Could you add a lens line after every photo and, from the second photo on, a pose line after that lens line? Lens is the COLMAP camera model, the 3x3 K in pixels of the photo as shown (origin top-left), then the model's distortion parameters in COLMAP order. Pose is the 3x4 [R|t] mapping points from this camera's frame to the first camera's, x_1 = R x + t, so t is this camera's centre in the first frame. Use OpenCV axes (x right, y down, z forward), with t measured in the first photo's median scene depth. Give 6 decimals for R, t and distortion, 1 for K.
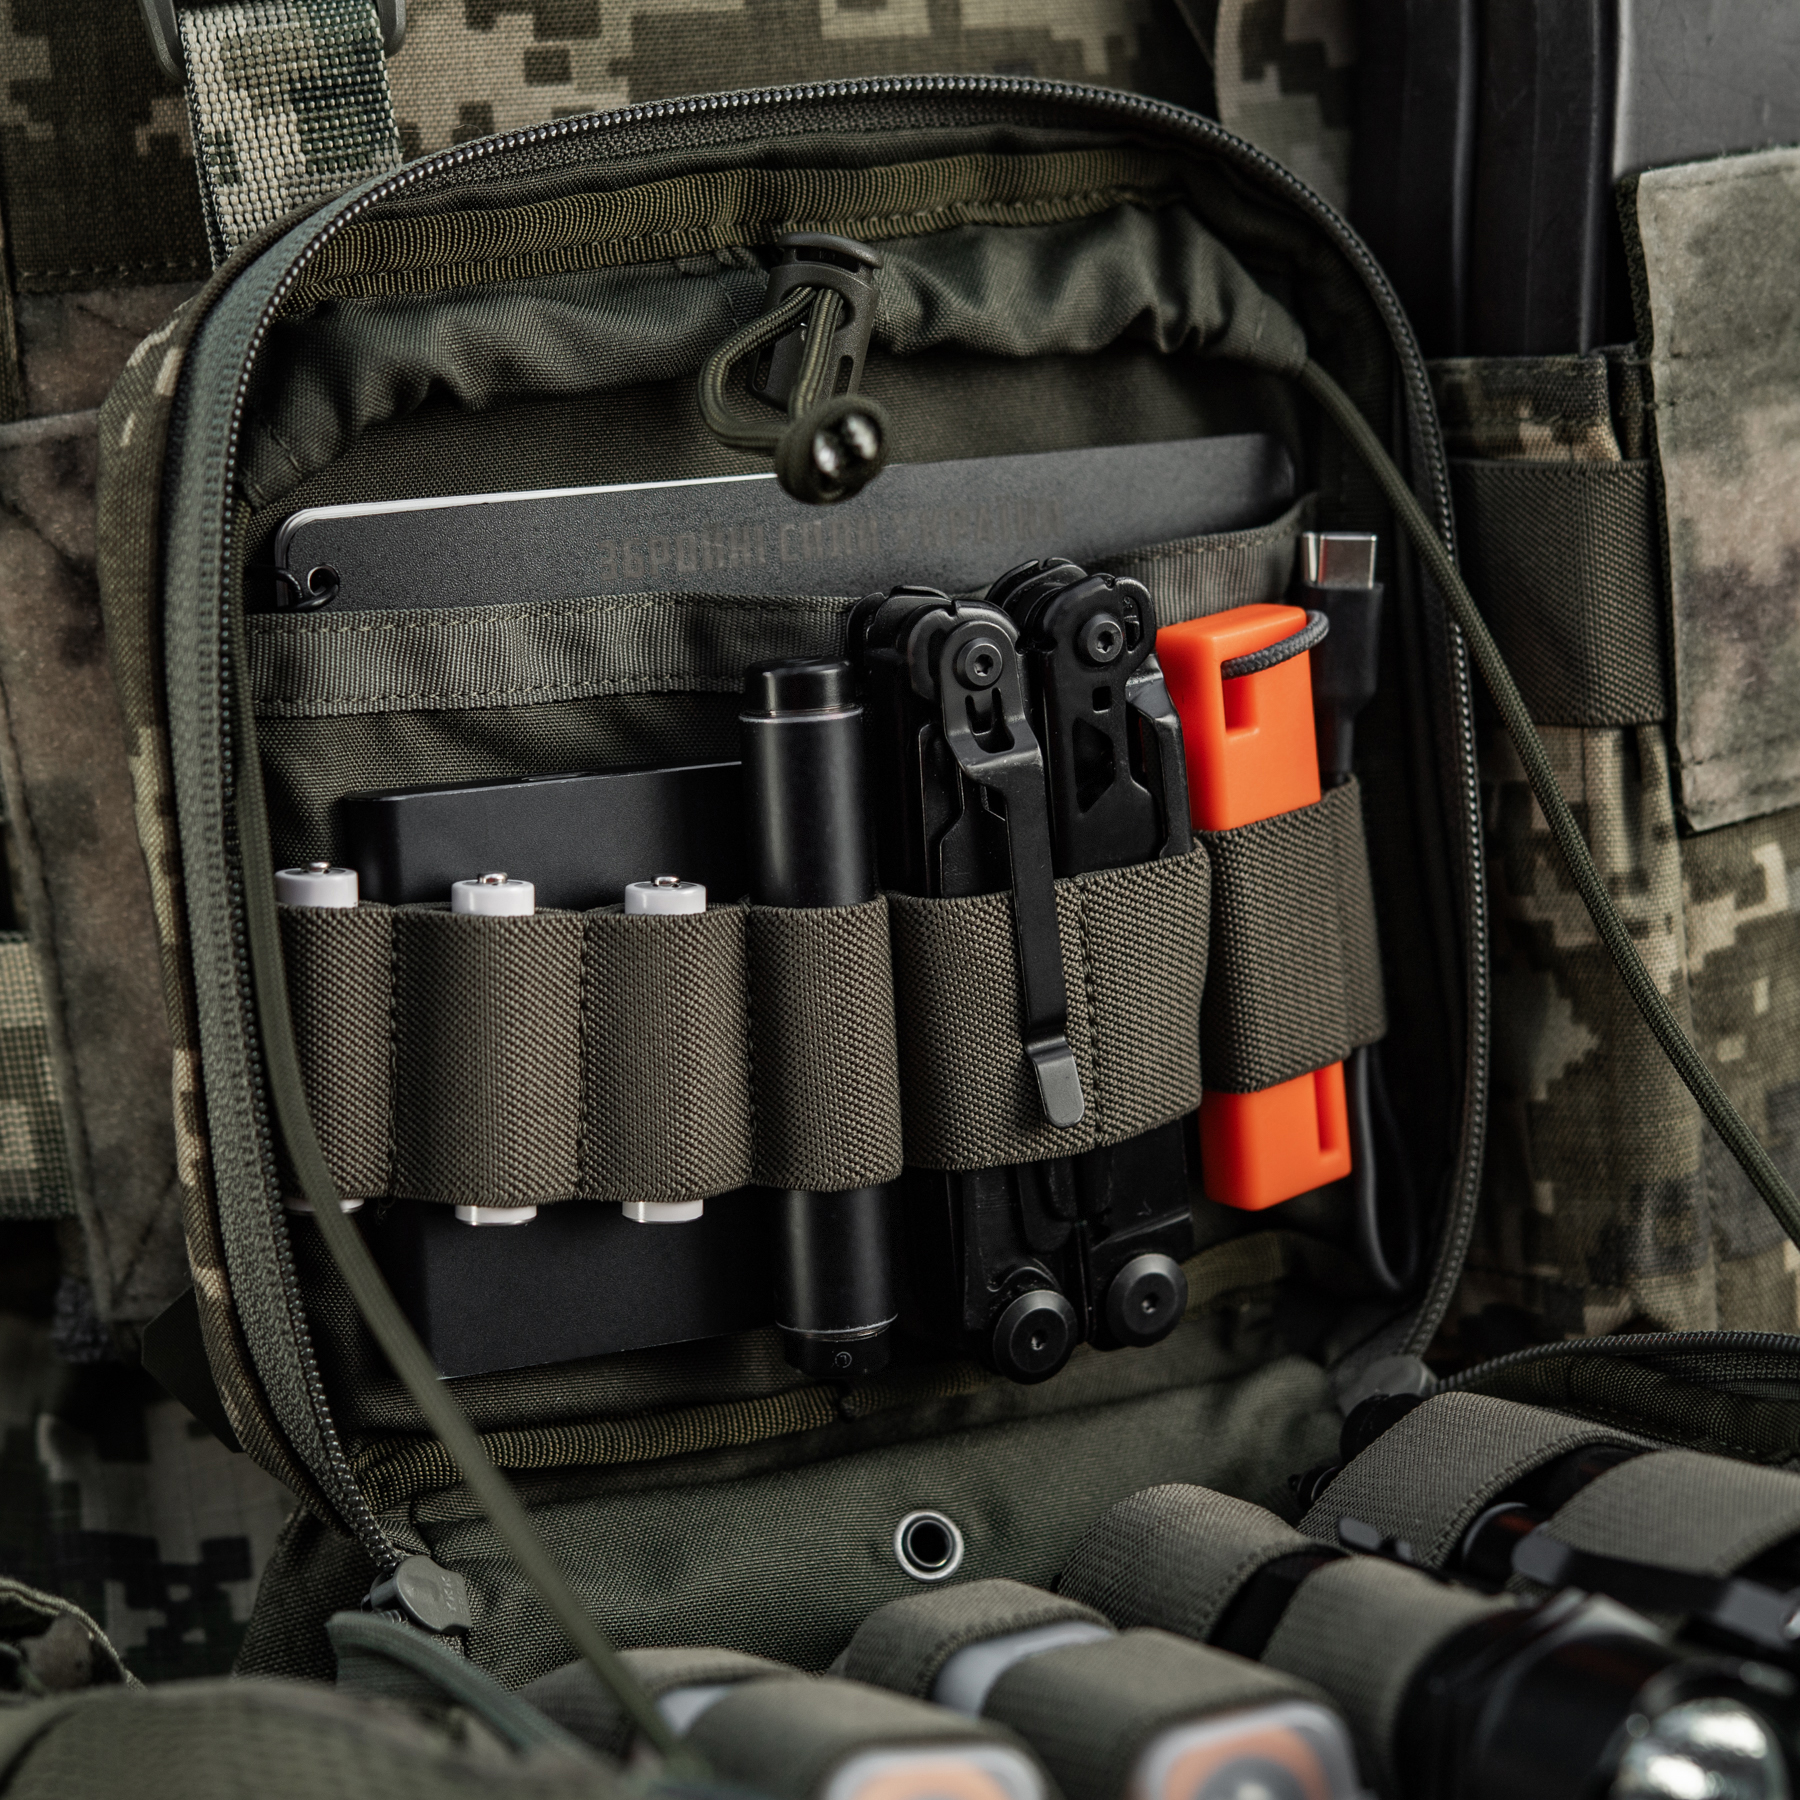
lens RADIAL K [[4258.5, 0, 898.7], [0, 4258.5, 1009.9], [0, 0, 1]] dist [-0.011608, 0.371518]
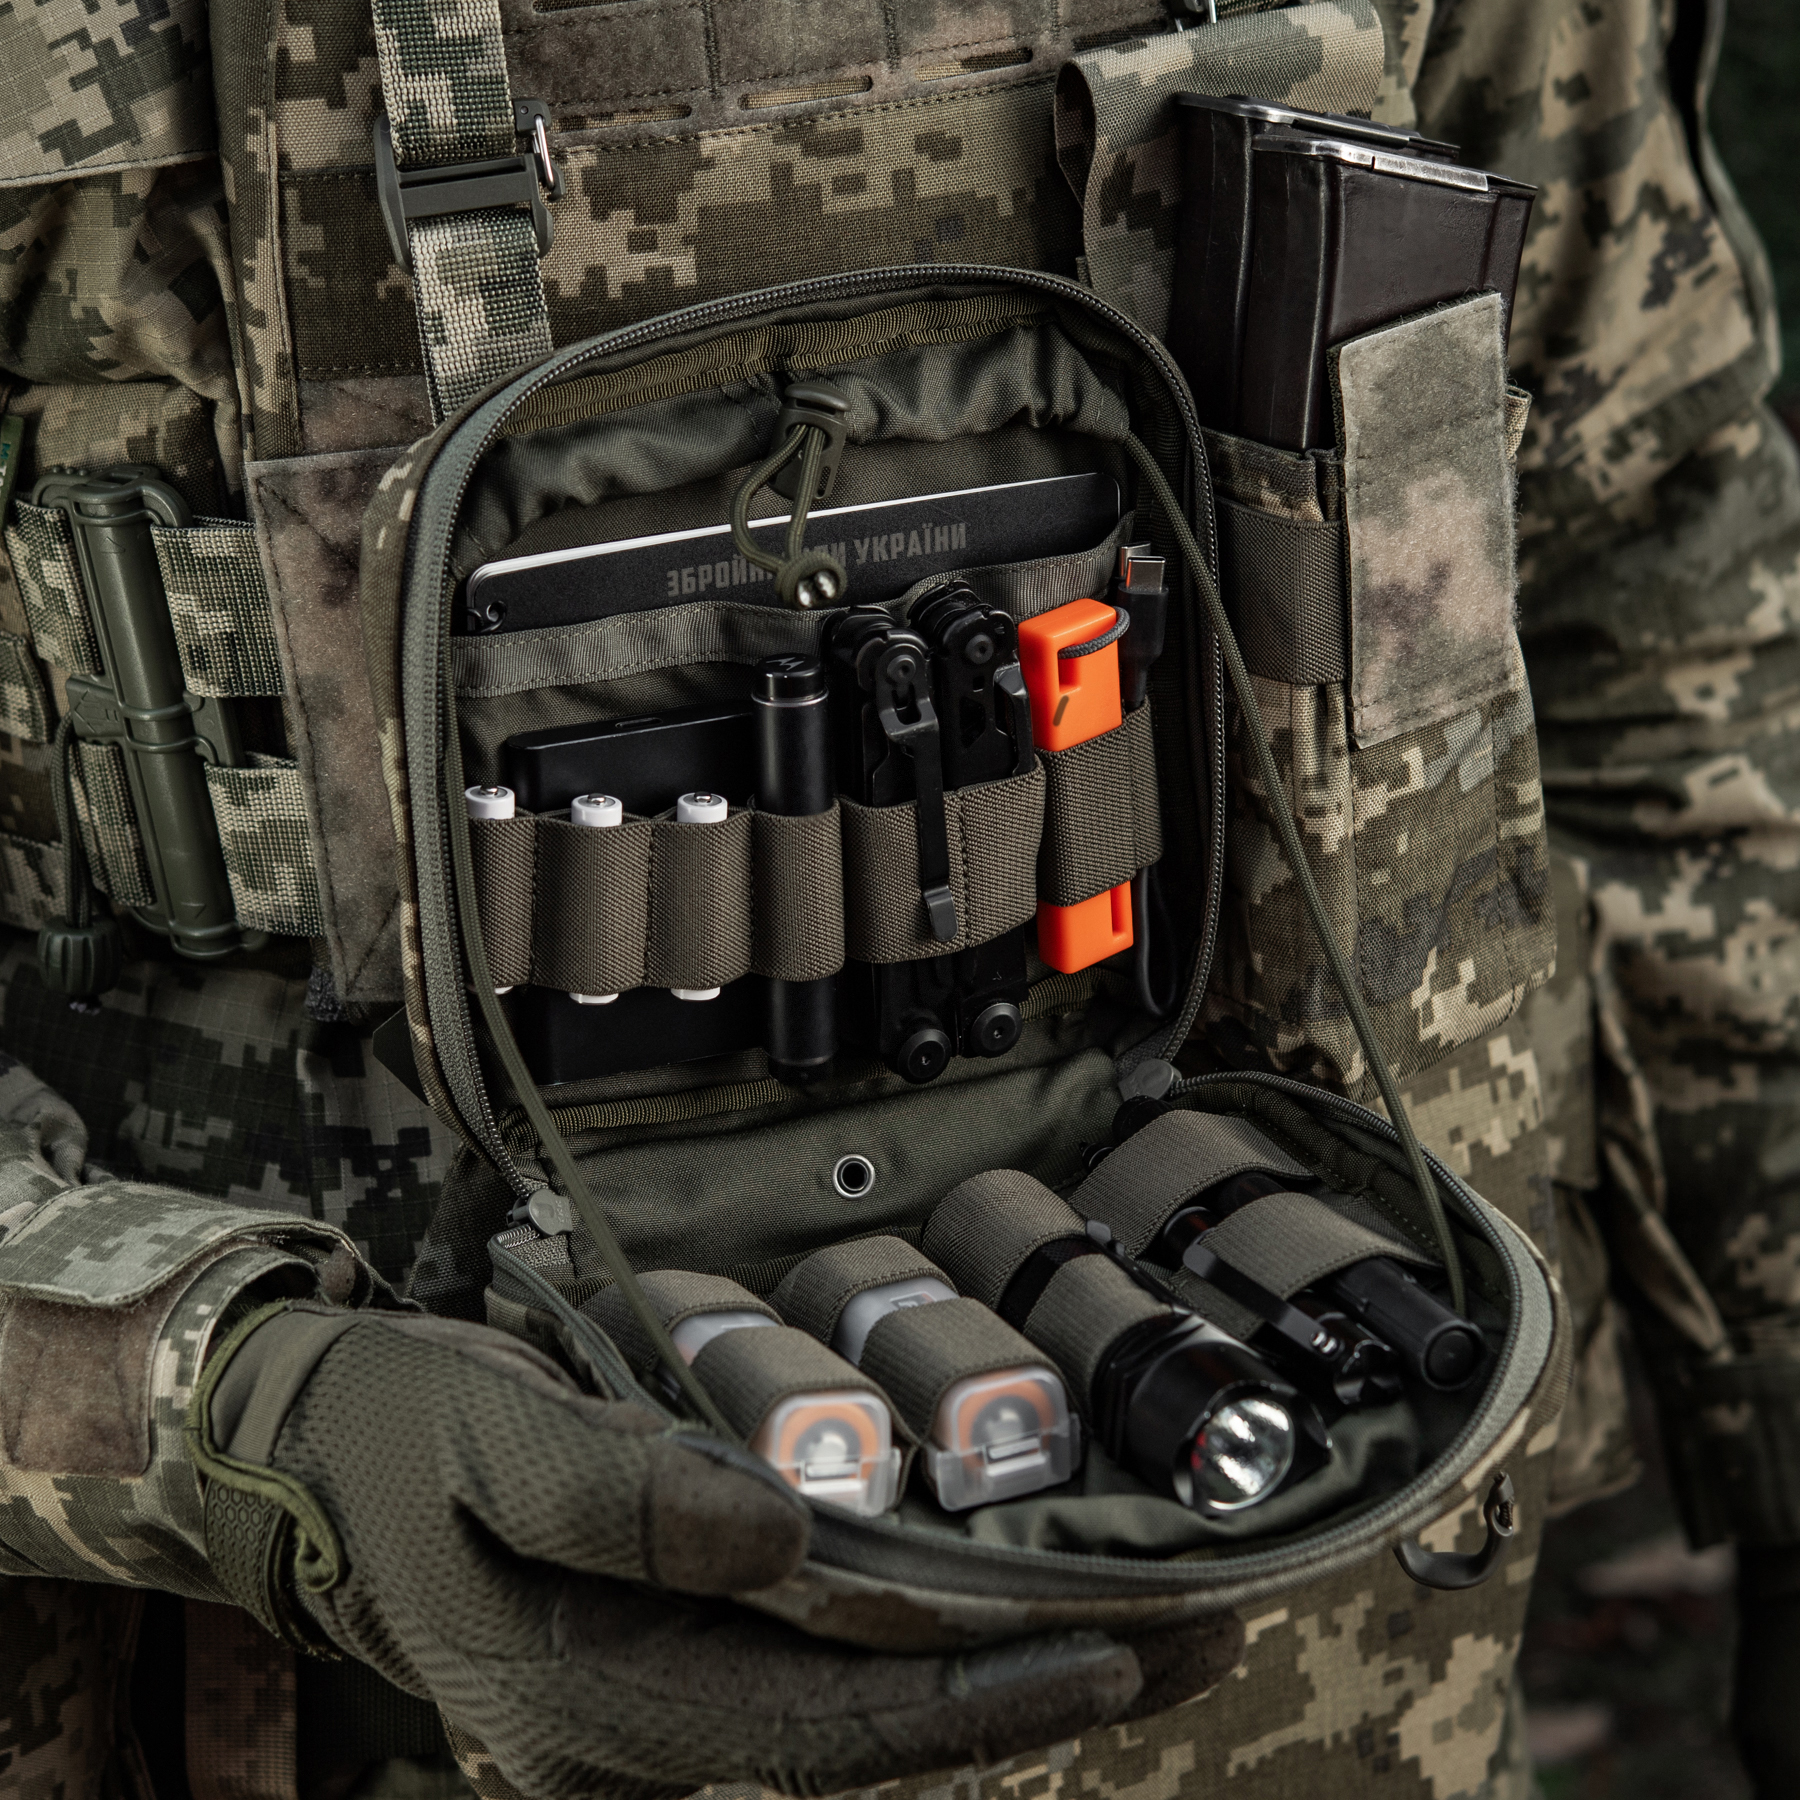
lens RADIAL K [[4524.7, 0, 959.2], [0, 4524.7, 981.6], [0, 0, 1]] dist [0.105902, -0.686378]
pose [[0.999119, 0.041909, 0.002009, 0.040801], [-0.041348, 0.975372, 0.216658, -0.324871], [0.007120, -0.216550, 0.976246, -0.672590]]
